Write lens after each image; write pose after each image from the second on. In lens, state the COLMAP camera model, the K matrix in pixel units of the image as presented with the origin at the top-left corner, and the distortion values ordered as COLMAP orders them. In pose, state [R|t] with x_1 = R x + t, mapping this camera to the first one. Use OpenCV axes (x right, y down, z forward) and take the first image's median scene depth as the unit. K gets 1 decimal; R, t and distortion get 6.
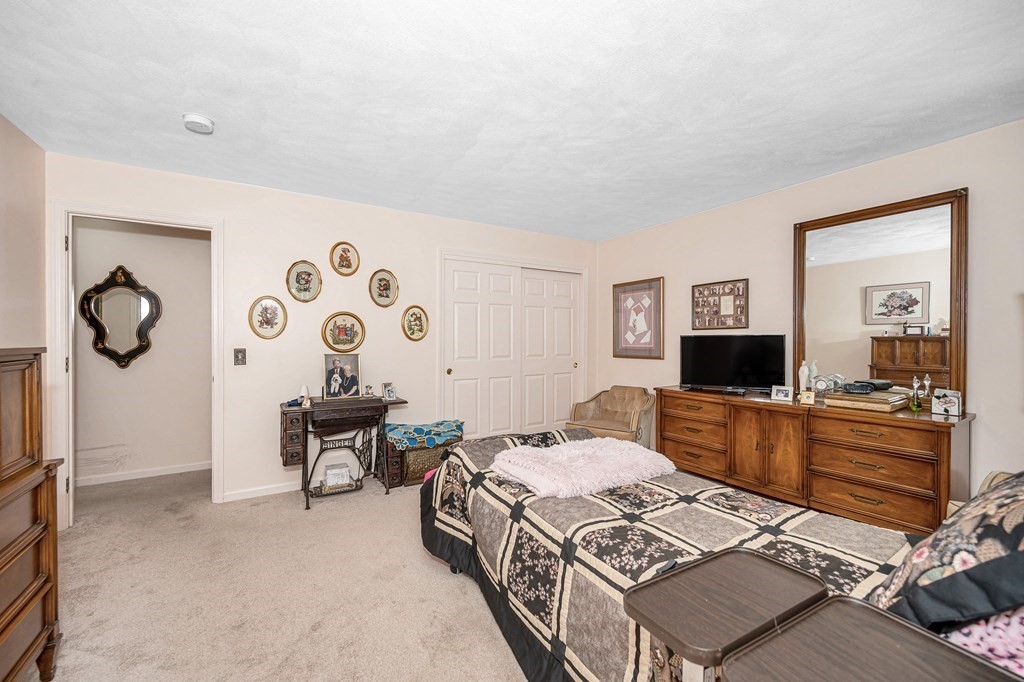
lens RADIAL K [[413.1, 0, 510.7], [0, 413.1, 341.8], [0, 0, 1]] dist [0.001590, -0.000664]
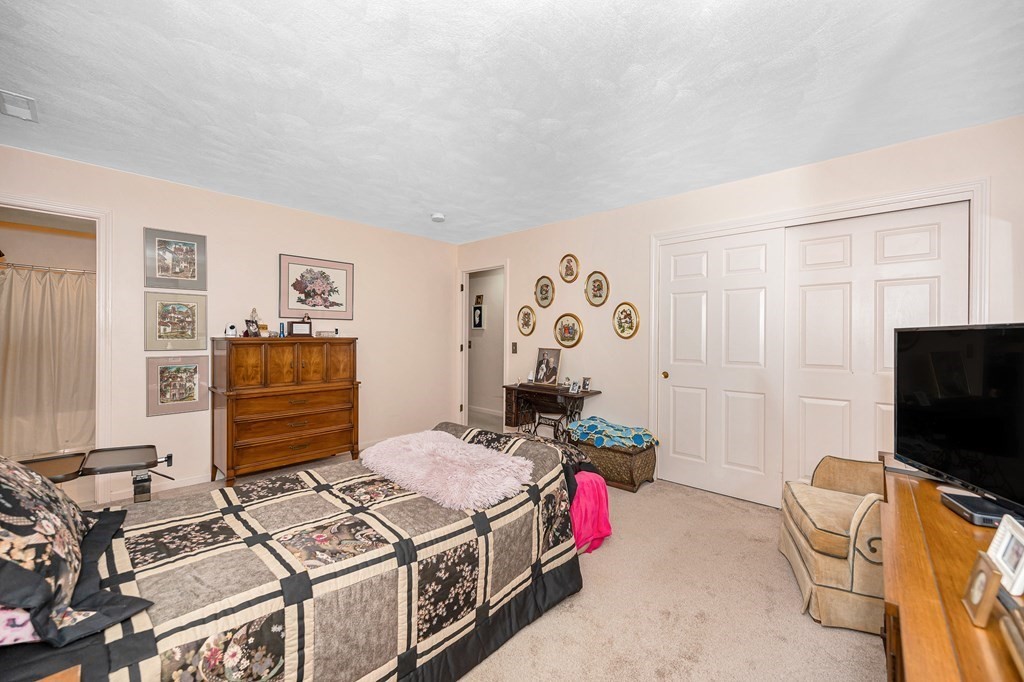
lens RADIAL K [[413.1, 0, 512.9], [0, 413.1, 336.1], [0, 0, 1]] dist [0.001590, -0.000664]
pose [[0.262460, 0.001844, -0.964941, 0.699853], [-0.015092, 0.999884, -0.002194, -0.002576], [0.964825, 0.015139, 0.262457, 0.543930]]
